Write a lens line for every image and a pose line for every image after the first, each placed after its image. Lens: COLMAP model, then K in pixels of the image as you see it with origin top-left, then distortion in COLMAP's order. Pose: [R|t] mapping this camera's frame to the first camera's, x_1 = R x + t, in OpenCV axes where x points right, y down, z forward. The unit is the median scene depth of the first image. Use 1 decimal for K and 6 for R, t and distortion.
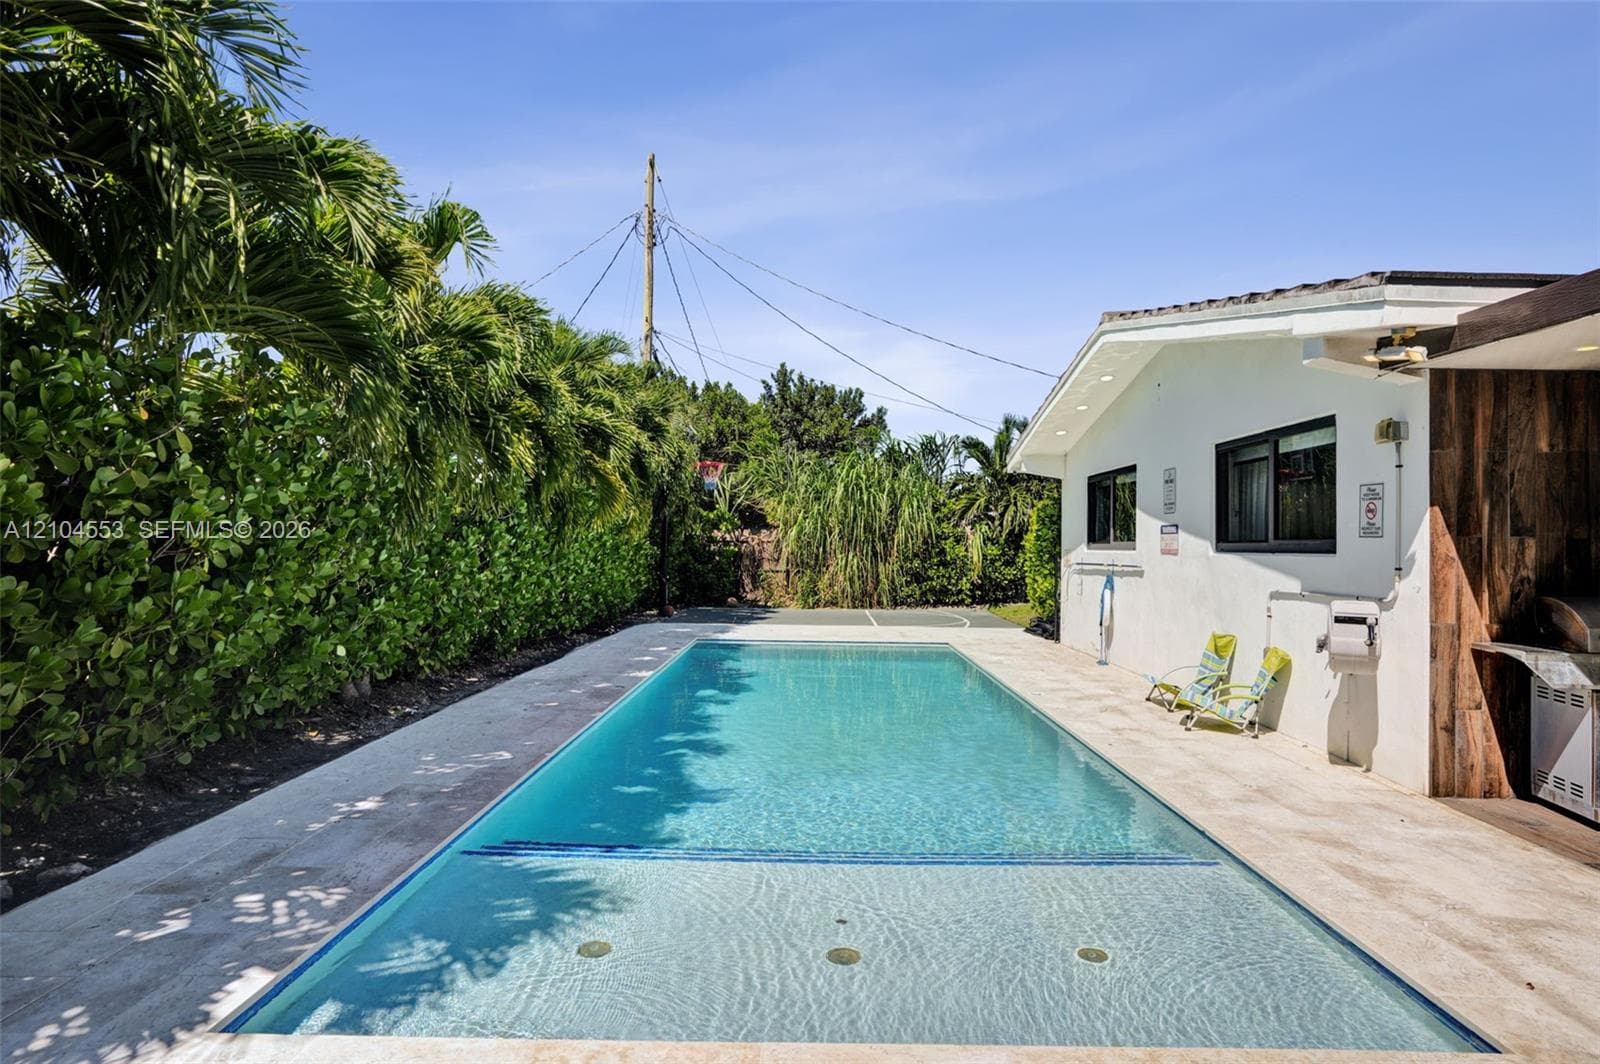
lens RADIAL K [[882.1, 0, 800.0], [0, 882.1, 532.0], [0, 0, 1]] dist [-0.056986, 0.033892]
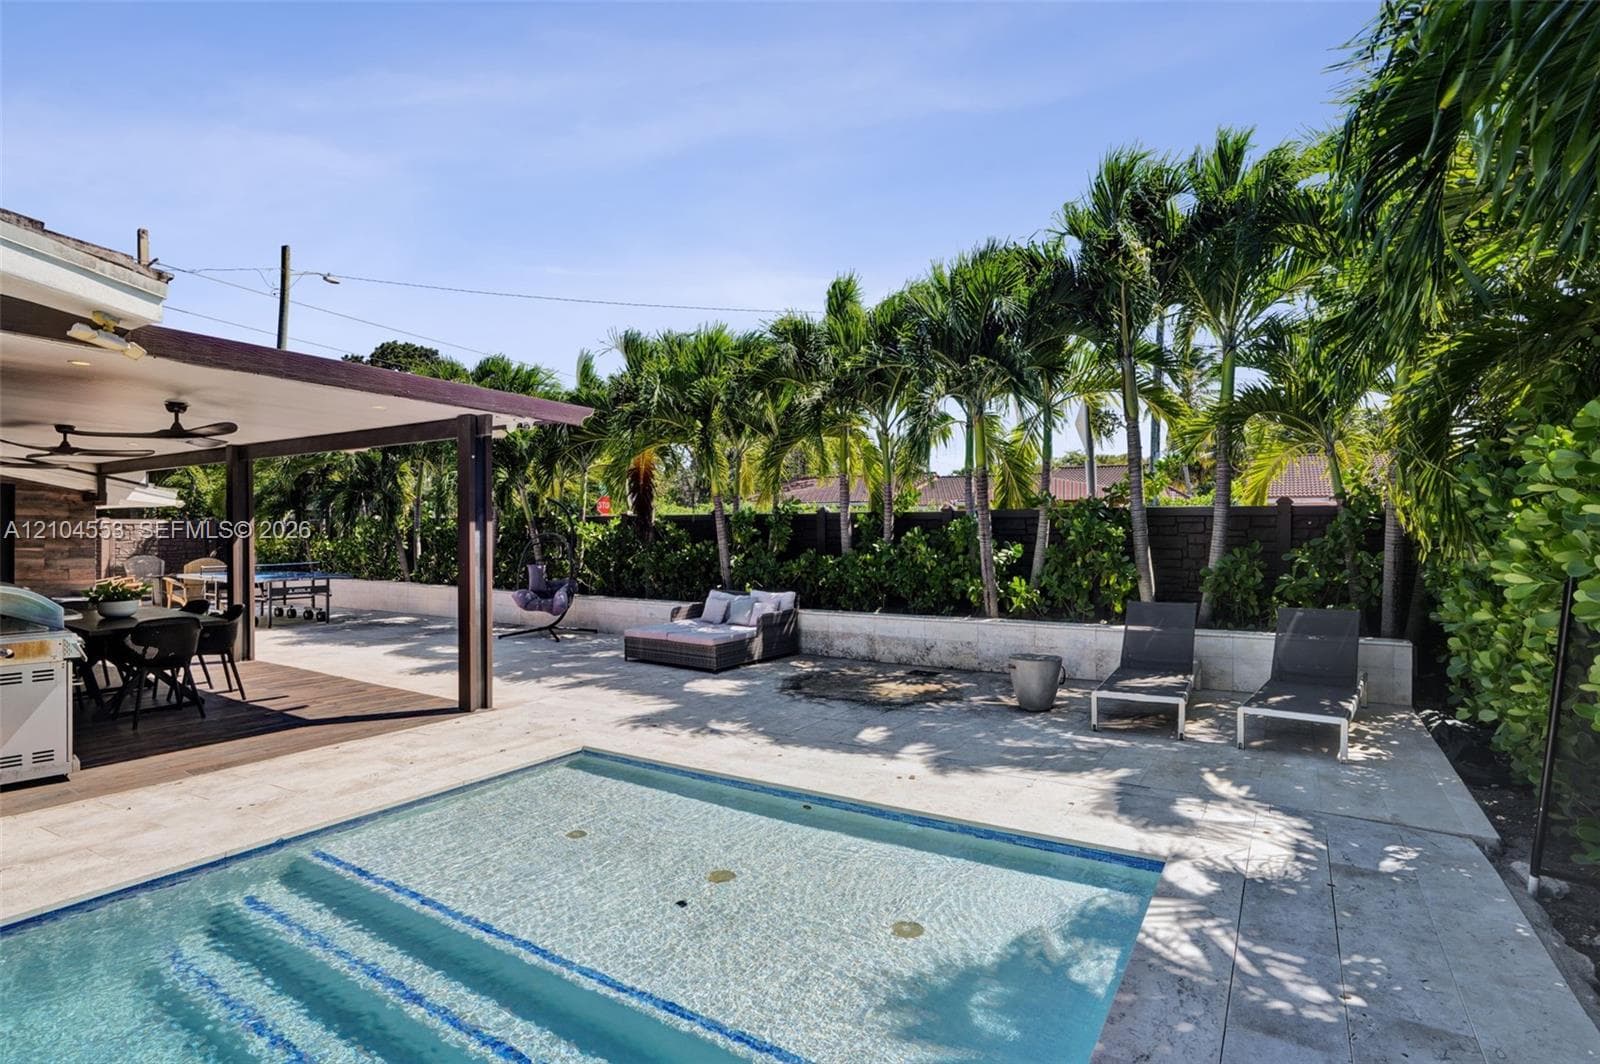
lens RADIAL K [[772.2, 0, 803.4], [0, 772.2, 525.5], [0, 0, 1]] dist [-0.072390, 0.032512]
pose [[-0.860112, -0.008225, 0.510039, -0.235188], [-0.015958, 0.999814, -0.010789, -0.002346], [-0.509855, -0.017419, -0.860084, 0.765550]]
